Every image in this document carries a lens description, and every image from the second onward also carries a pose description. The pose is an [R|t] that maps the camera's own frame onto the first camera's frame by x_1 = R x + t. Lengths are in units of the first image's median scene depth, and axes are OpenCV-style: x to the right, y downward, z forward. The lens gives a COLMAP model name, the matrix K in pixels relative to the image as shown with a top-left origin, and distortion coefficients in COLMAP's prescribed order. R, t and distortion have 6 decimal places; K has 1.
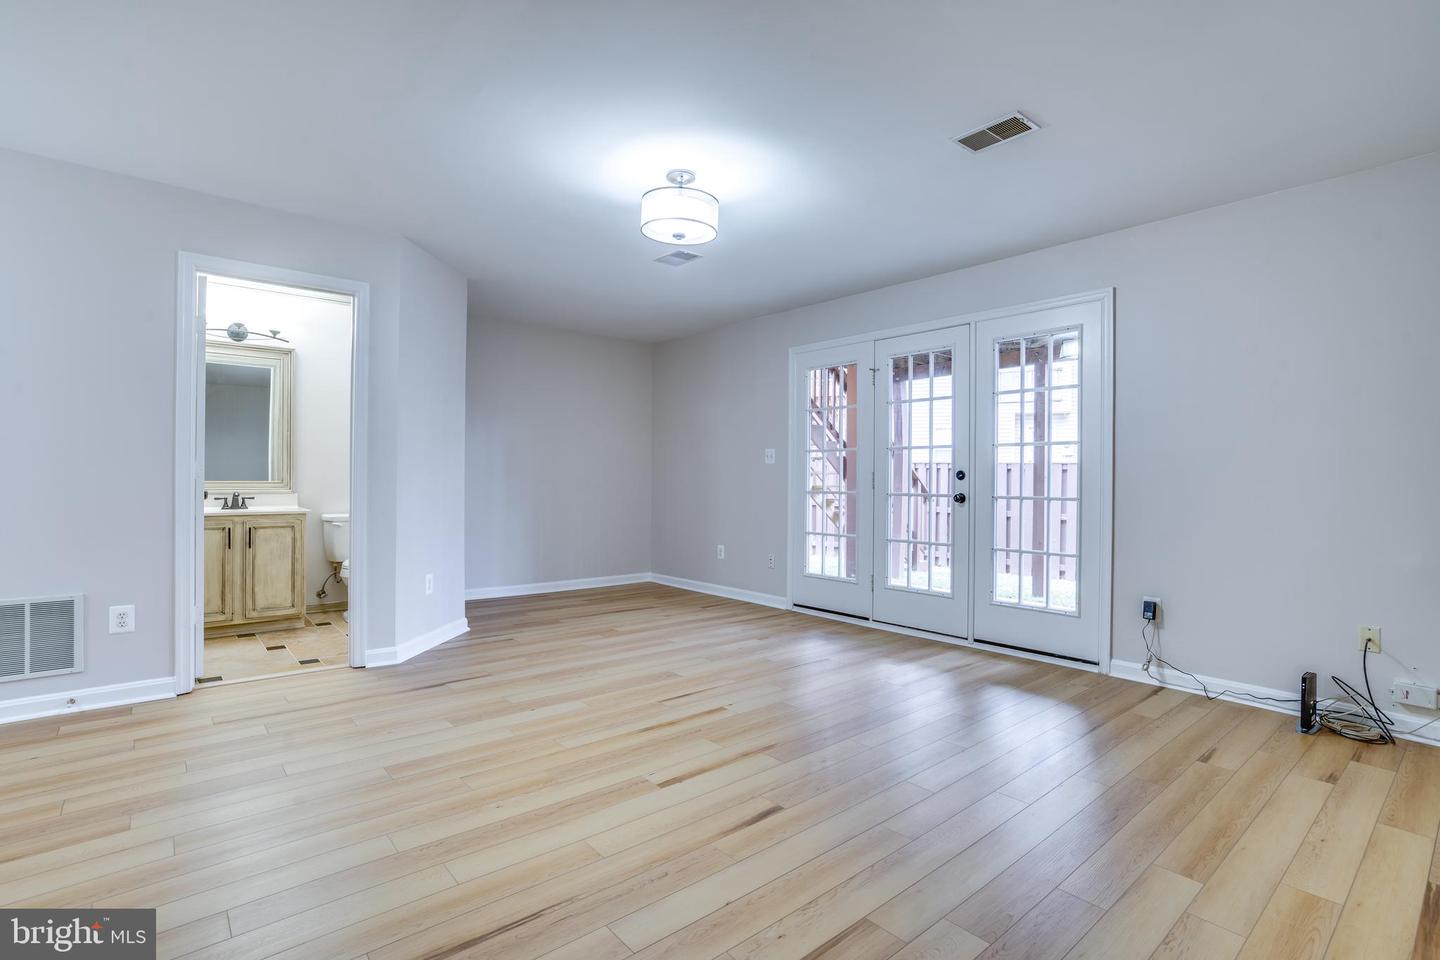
lens RADIAL K [[671.8, 0, 736.1], [0, 671.8, 478.4], [0, 0, 1]] dist [-0.030685, 0.006880]
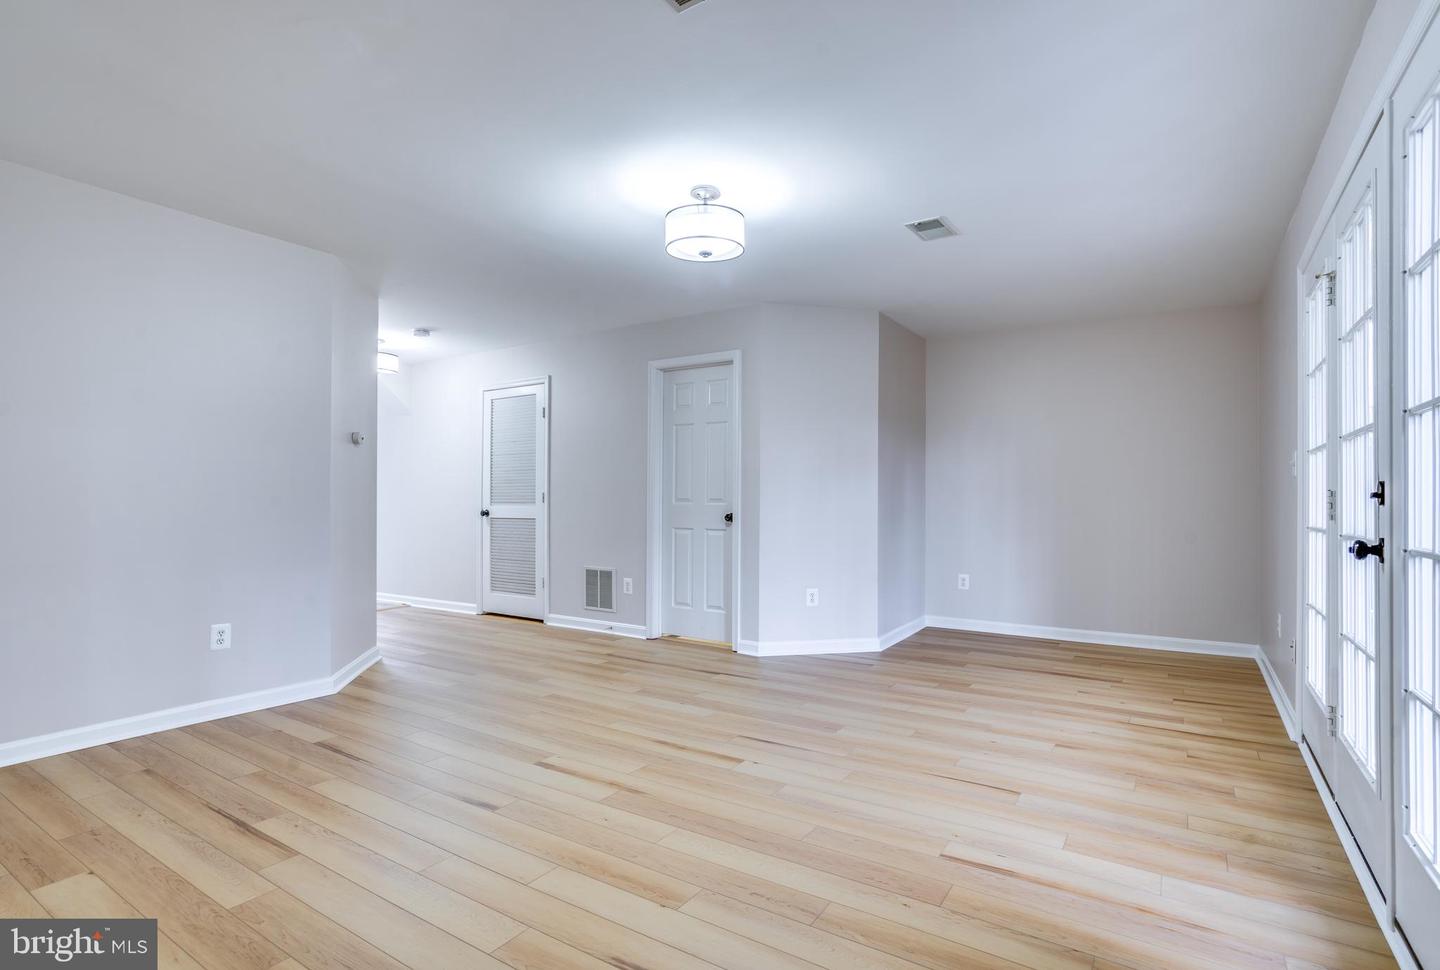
lens RADIAL K [[696.3, 0, 728.1], [0, 696.3, 481.4], [0, 0, 1]] dist [-0.026505, 0.001532]
pose [[0.289987, -0.034653, -0.956403, 0.879979], [-0.000611, 0.999337, -0.036394, 0.008820], [0.957030, 0.011138, 0.289774, 0.731169]]
